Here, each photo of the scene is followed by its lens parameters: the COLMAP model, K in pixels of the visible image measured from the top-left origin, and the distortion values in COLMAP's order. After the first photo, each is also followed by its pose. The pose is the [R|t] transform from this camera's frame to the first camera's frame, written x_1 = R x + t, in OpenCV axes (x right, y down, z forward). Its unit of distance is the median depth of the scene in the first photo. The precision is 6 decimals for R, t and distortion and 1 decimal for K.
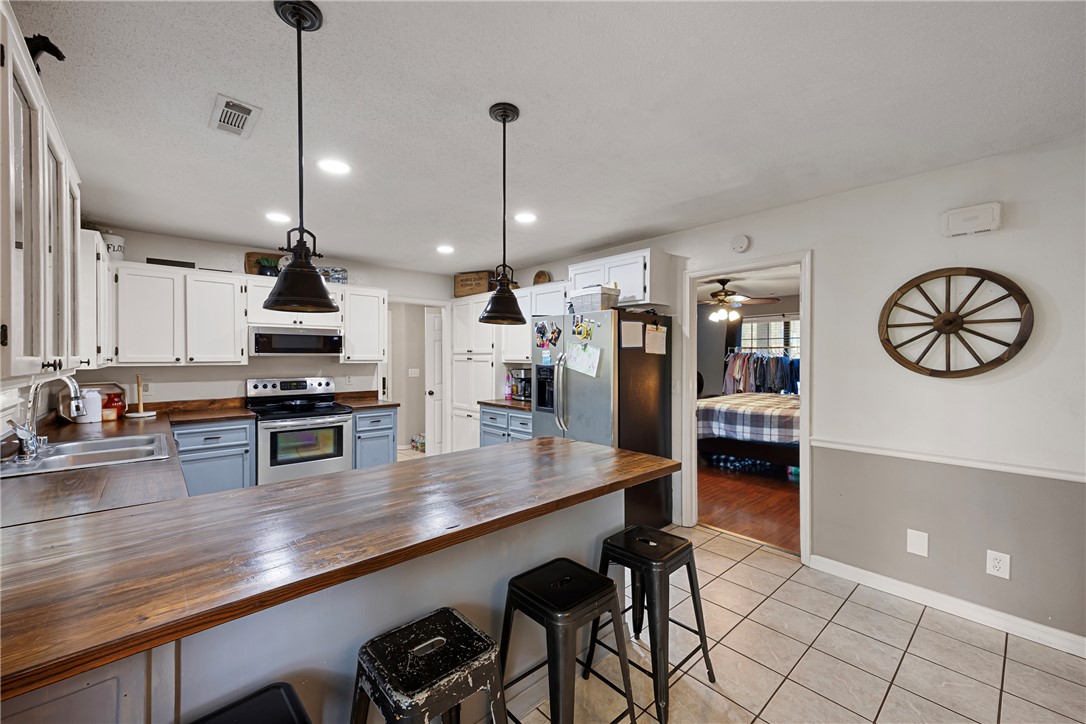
lens RADIAL K [[435.1, 0, 543.0], [0, 435.1, 362.0], [0, 0, 1]] dist [0.011191, 0.000119]
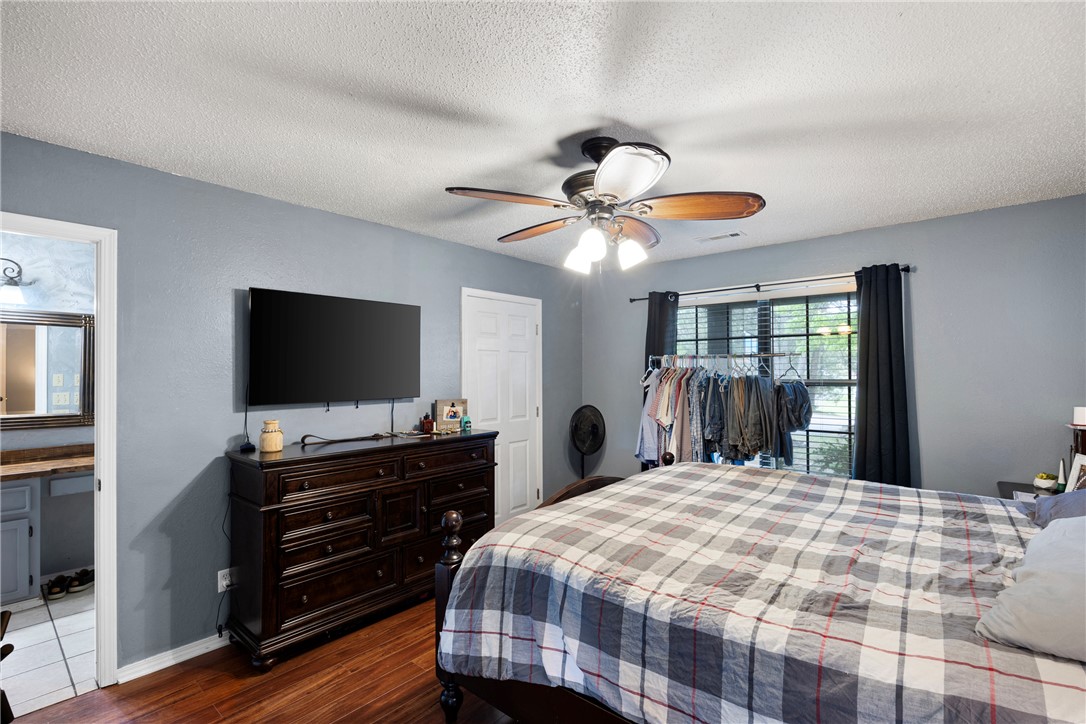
lens RADIAL K [[485.9, 0, 556.0], [0, 485.9, 363.7], [0, 0, 1]] dist [-0.043369, 0.000028]
pose [[0.989859, -0.000341, 0.142051, 0.268236], [0.004583, 0.999553, -0.029539, -0.010820], [-0.141978, 0.029891, 0.989418, 0.530828]]
